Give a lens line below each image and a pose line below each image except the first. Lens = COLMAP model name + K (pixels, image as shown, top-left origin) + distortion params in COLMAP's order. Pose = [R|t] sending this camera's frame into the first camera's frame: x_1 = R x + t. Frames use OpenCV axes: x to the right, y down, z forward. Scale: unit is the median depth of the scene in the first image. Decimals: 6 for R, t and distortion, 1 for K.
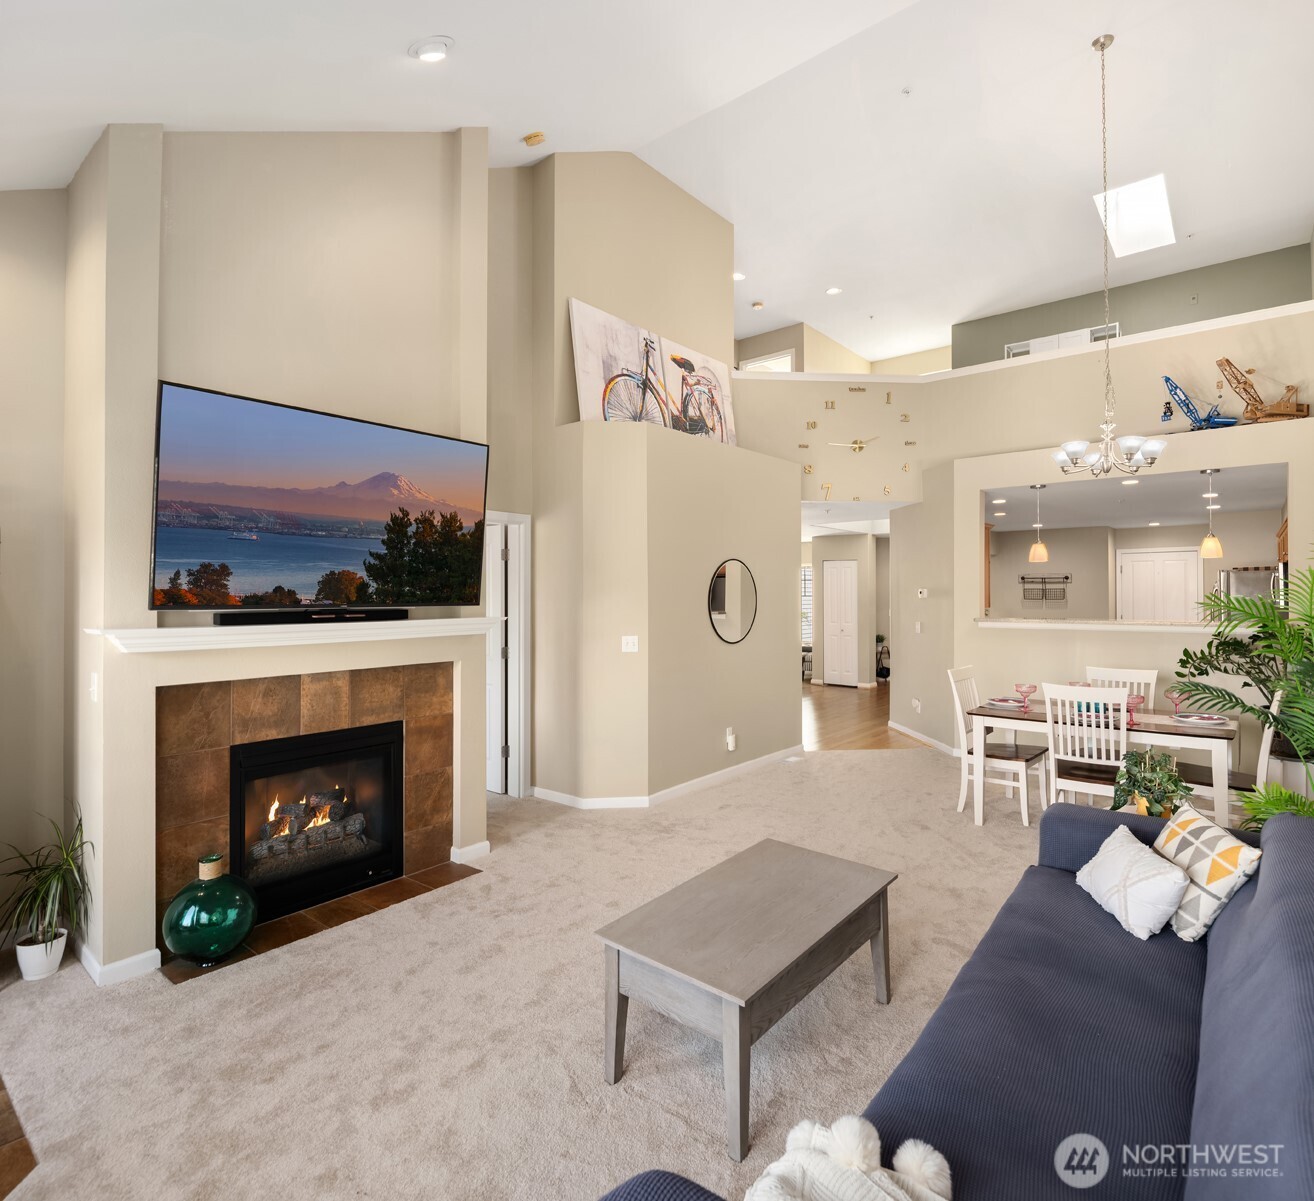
lens RADIAL K [[726.2, 0, 655.7], [0, 726.2, 593.3], [0, 0, 1]] dist [0.006952, -0.001738]
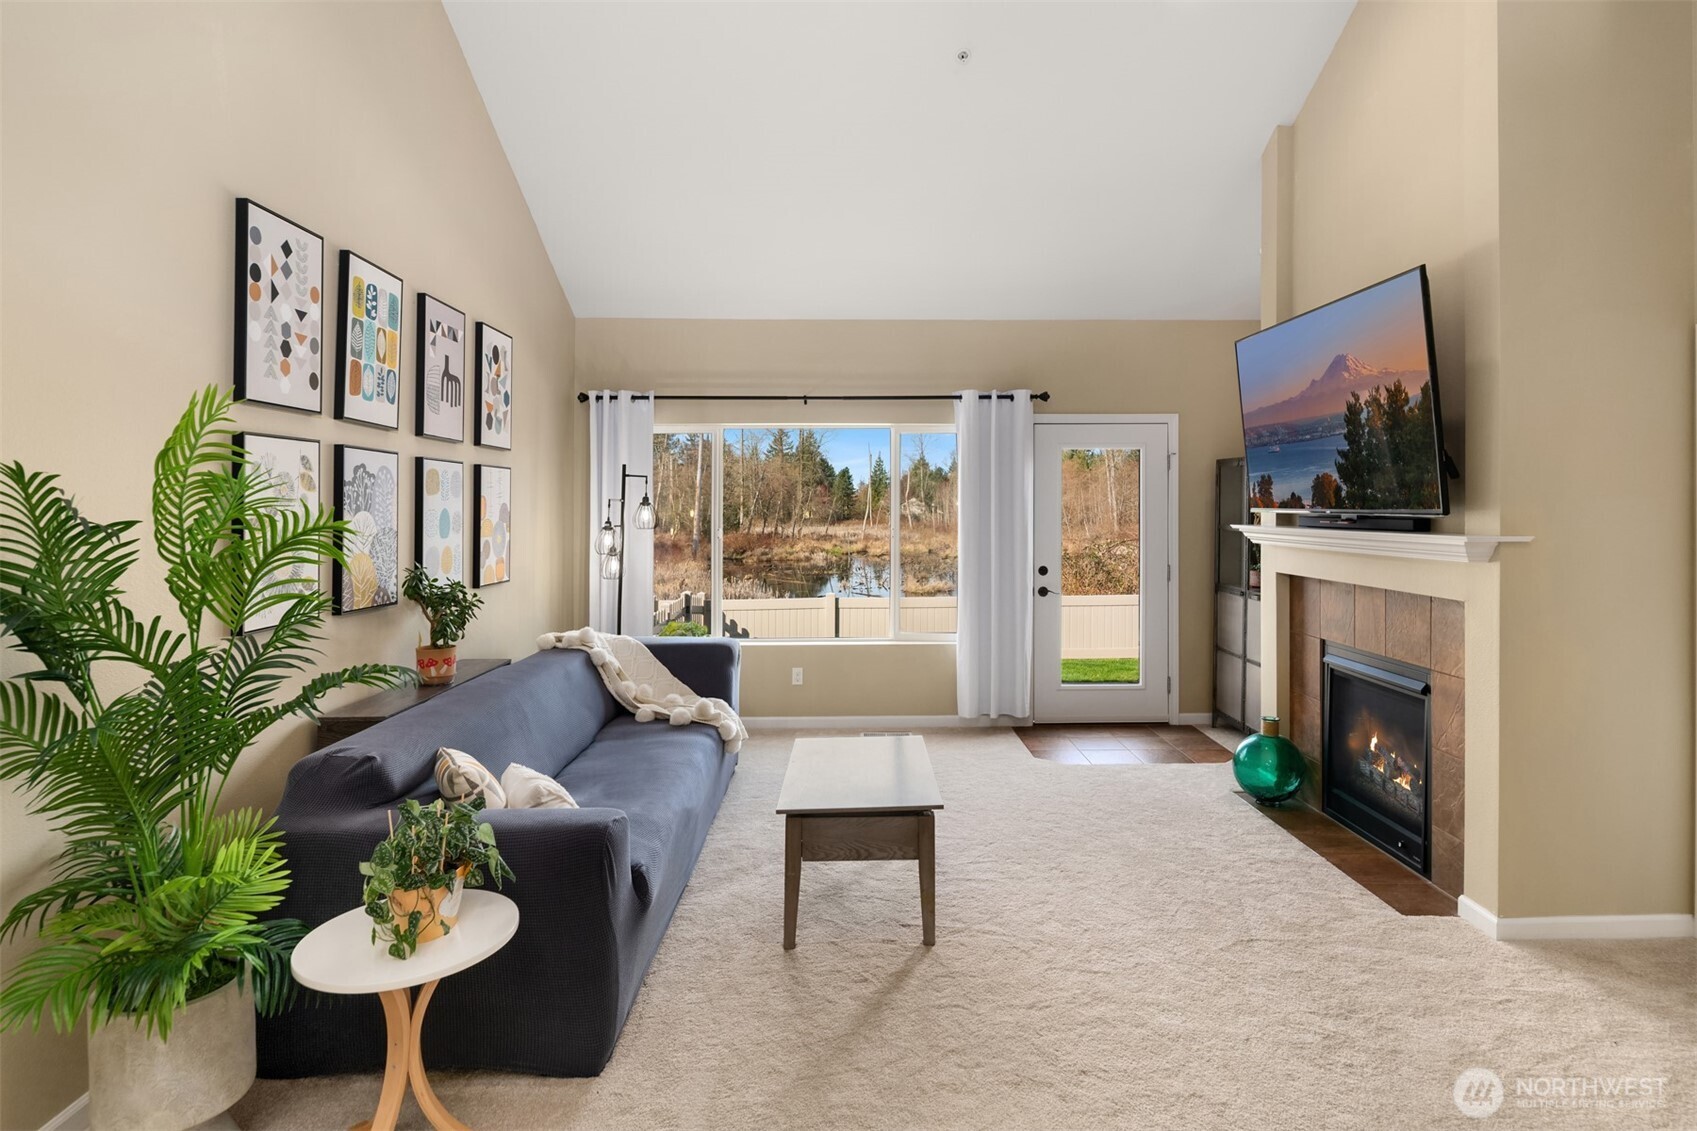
lens RADIAL K [[919.3, 0, 848.5], [0, 919.3, 498.8], [0, 0, 1]] dist [-0.000055, -0.000999]
pose [[-0.765946, -0.002396, -0.642900, 0.748016], [0.007513, 0.999891, -0.012676, 0.010773], [0.642861, -0.014539, -0.765845, 1.428823]]
